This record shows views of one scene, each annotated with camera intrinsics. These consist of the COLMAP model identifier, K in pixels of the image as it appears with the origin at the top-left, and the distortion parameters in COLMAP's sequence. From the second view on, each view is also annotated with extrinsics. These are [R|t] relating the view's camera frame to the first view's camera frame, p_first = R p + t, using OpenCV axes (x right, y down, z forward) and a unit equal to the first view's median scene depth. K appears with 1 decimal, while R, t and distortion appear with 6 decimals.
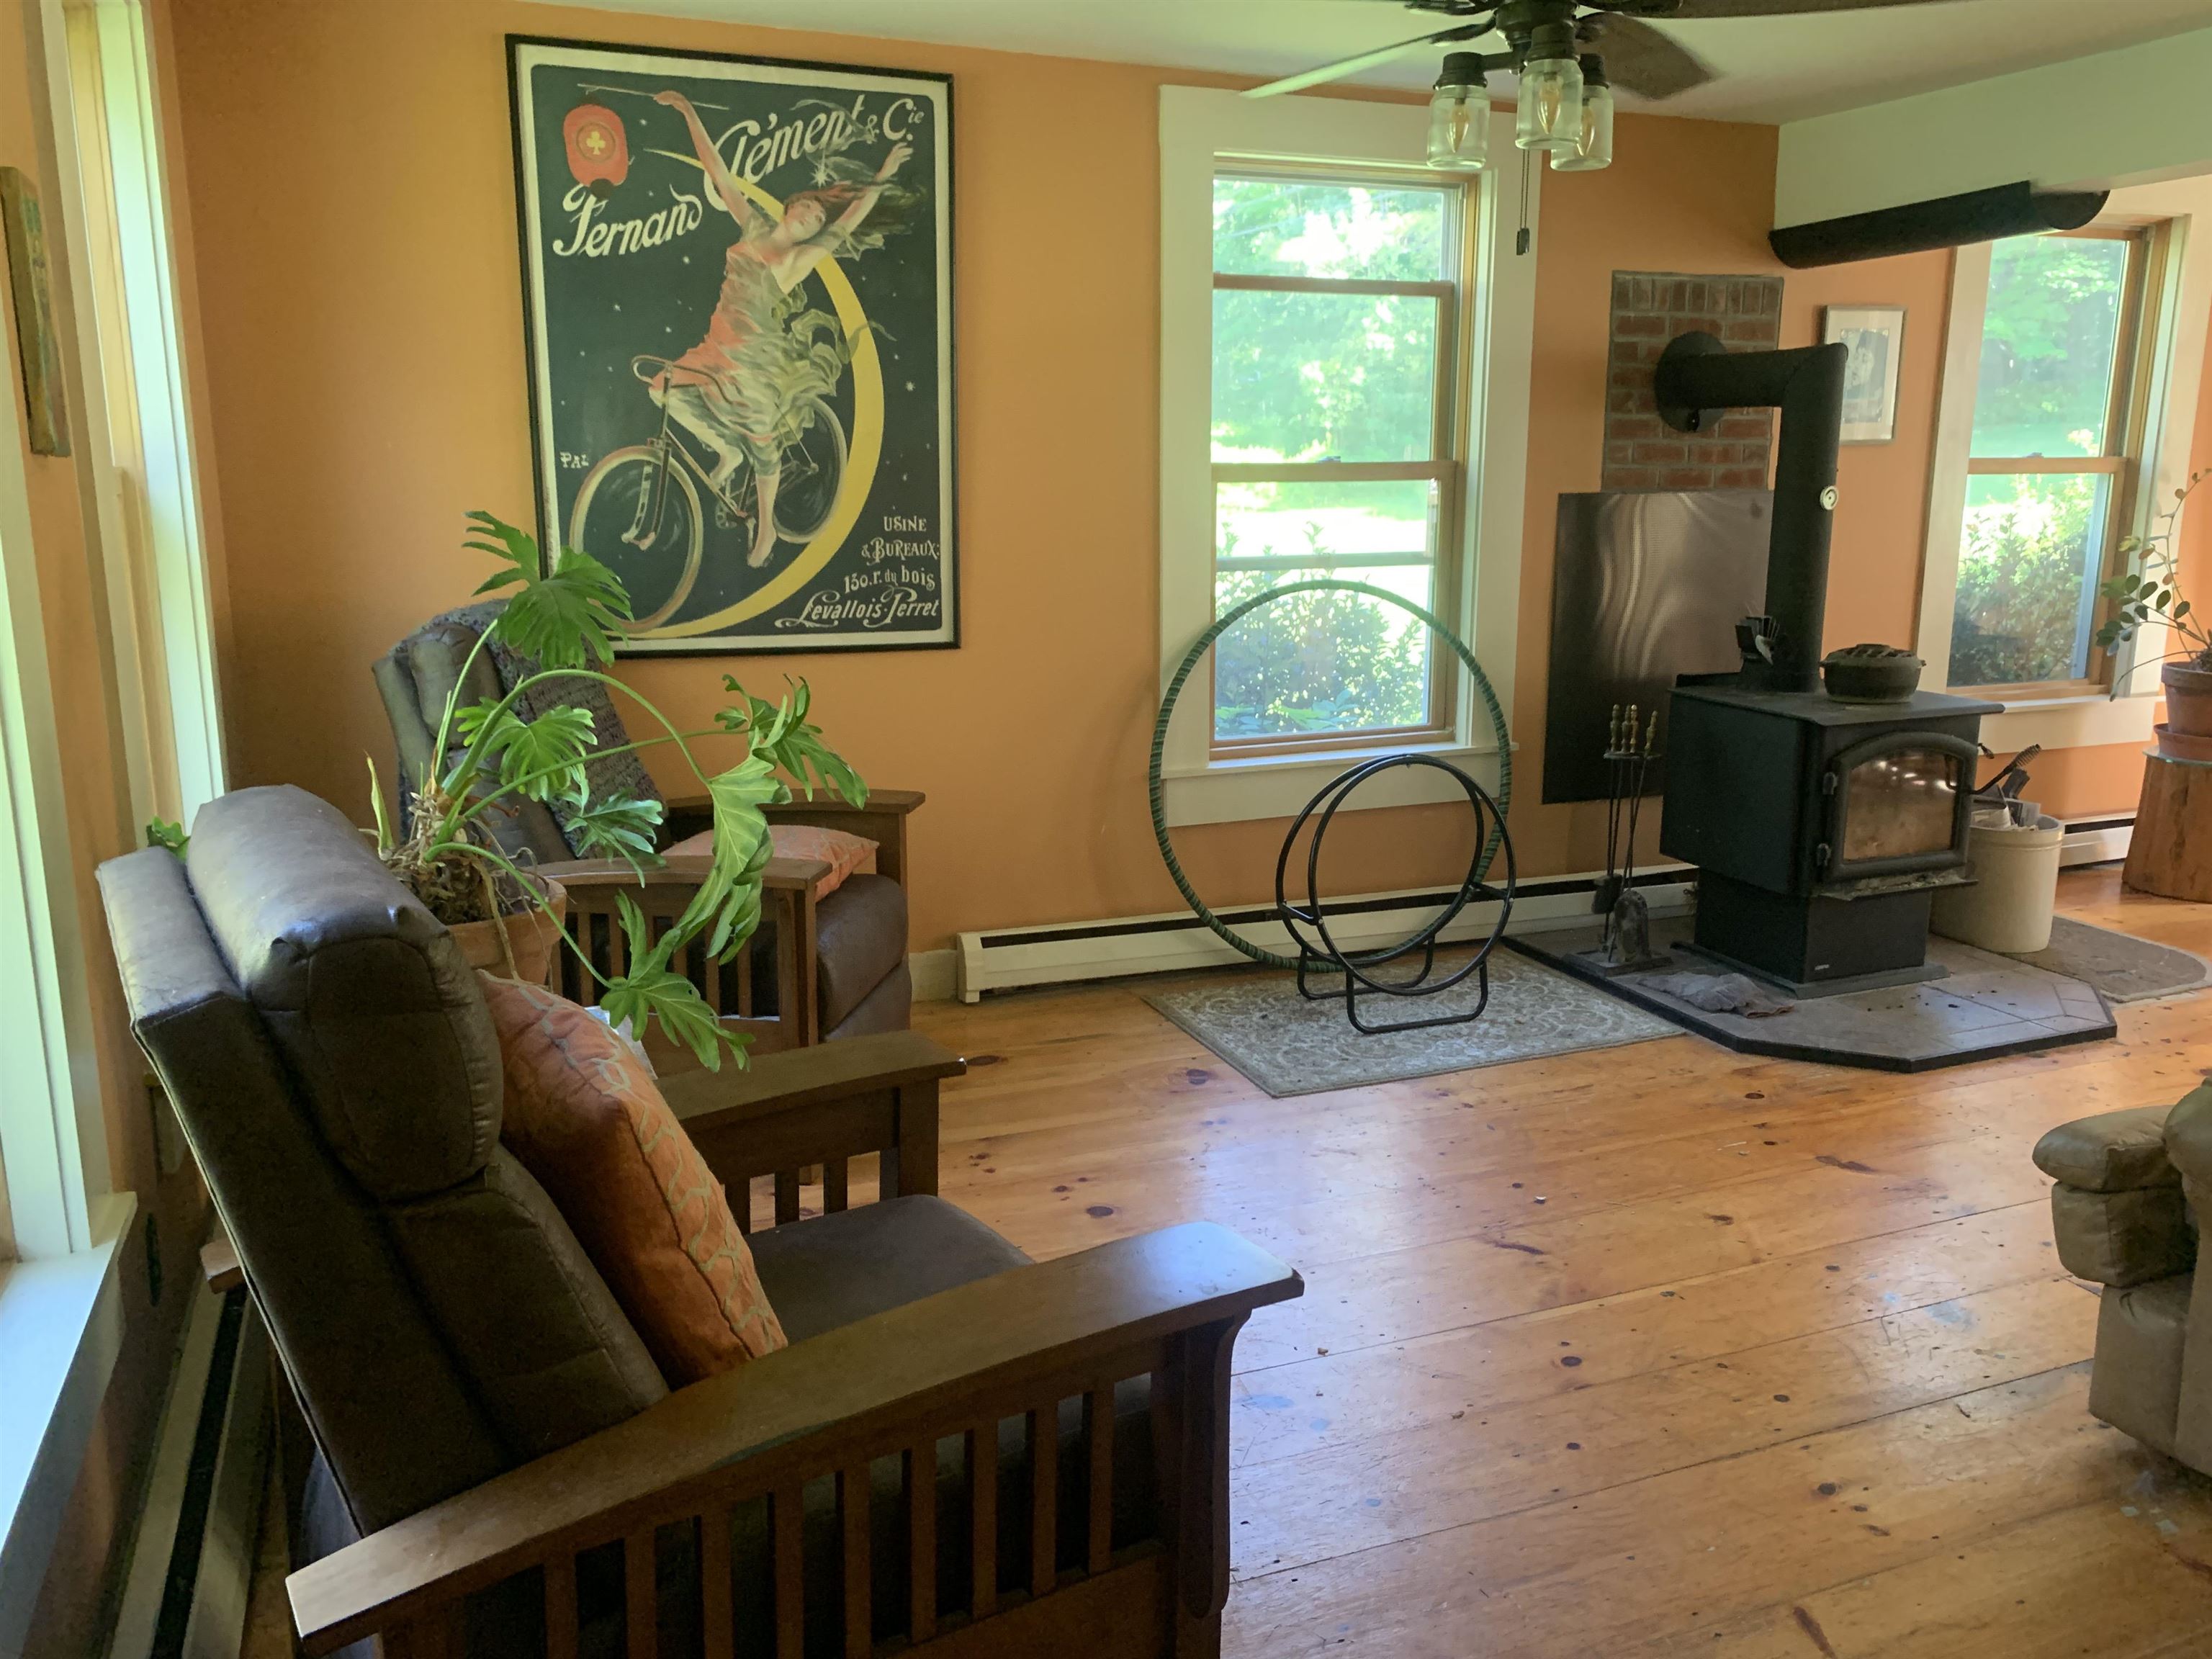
lens RADIAL K [[1675.9, 0, 1106.0], [0, 1675.9, 829.5], [0, 0, 1]] dist [-0.001800, -0.006547]
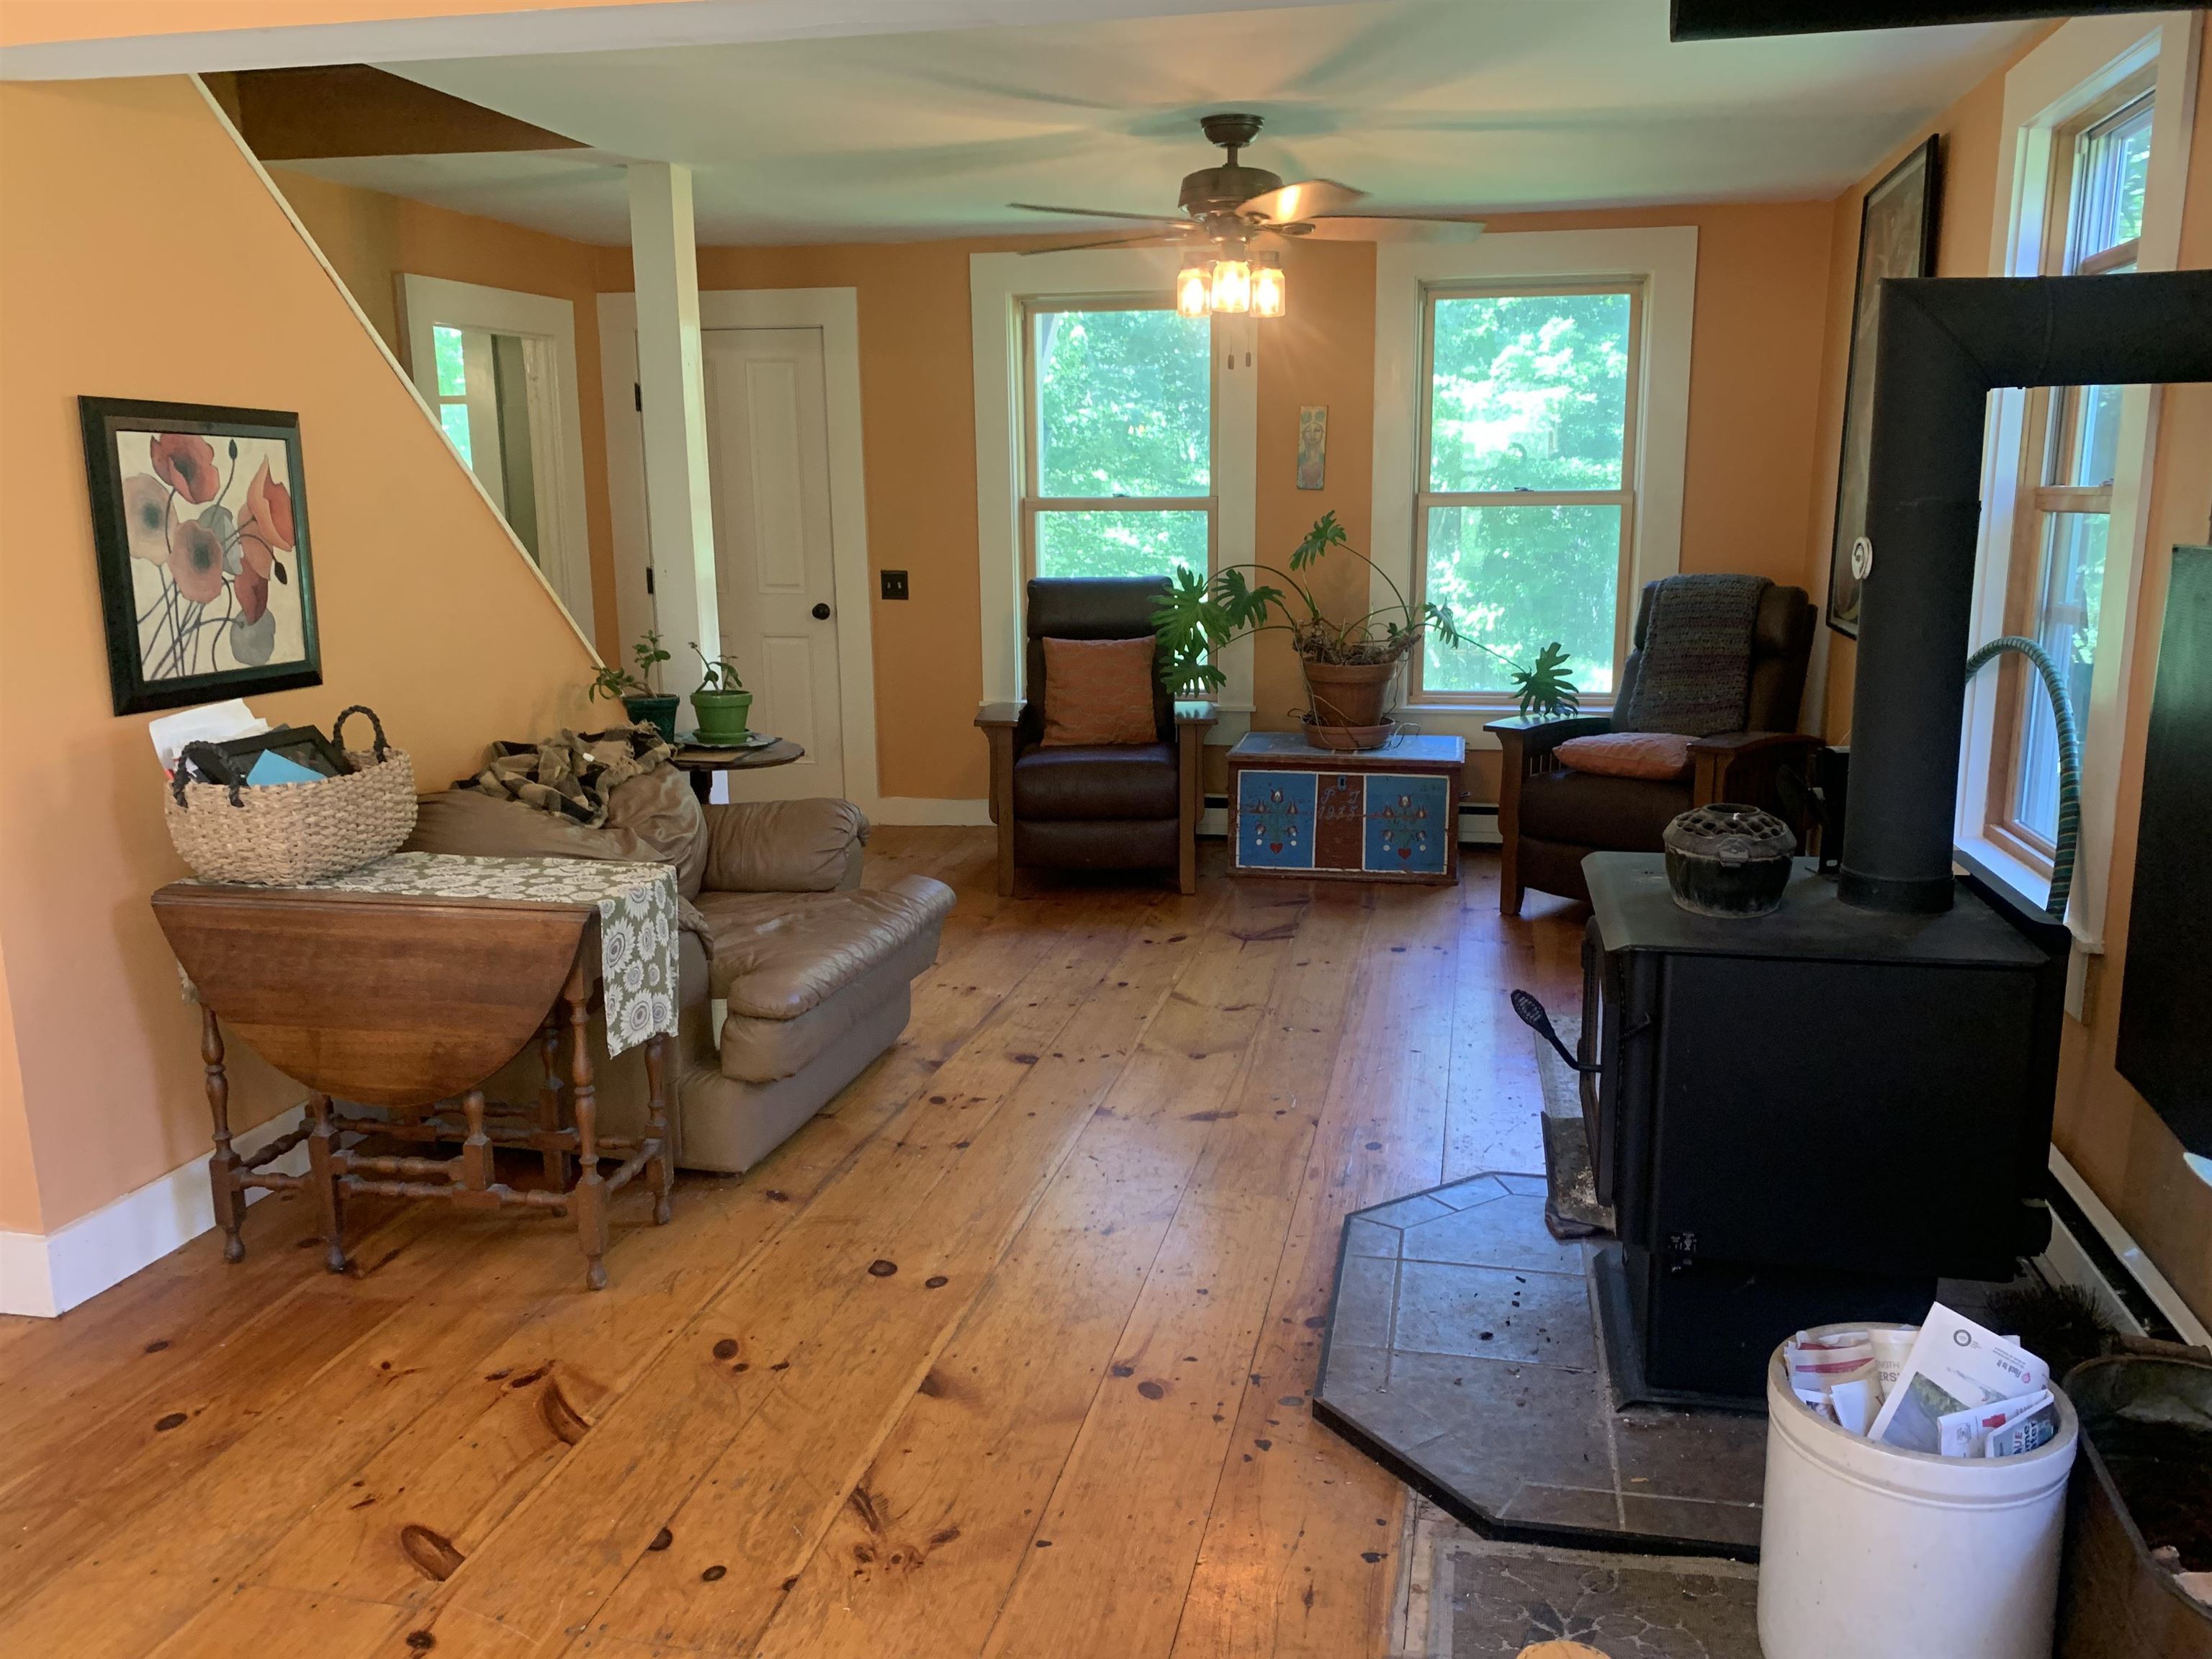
lens RADIAL K [[1664.1, 0, 1164.6], [0, 1664.1, 838.7], [0, 0, 1]] dist [0.005035, 0.001143]
pose [[-0.523828, 0.178057, -0.833006, 1.028379], [-0.175574, 0.934342, 0.310126, -0.239506], [0.833533, 0.308707, -0.458173, 1.077797]]
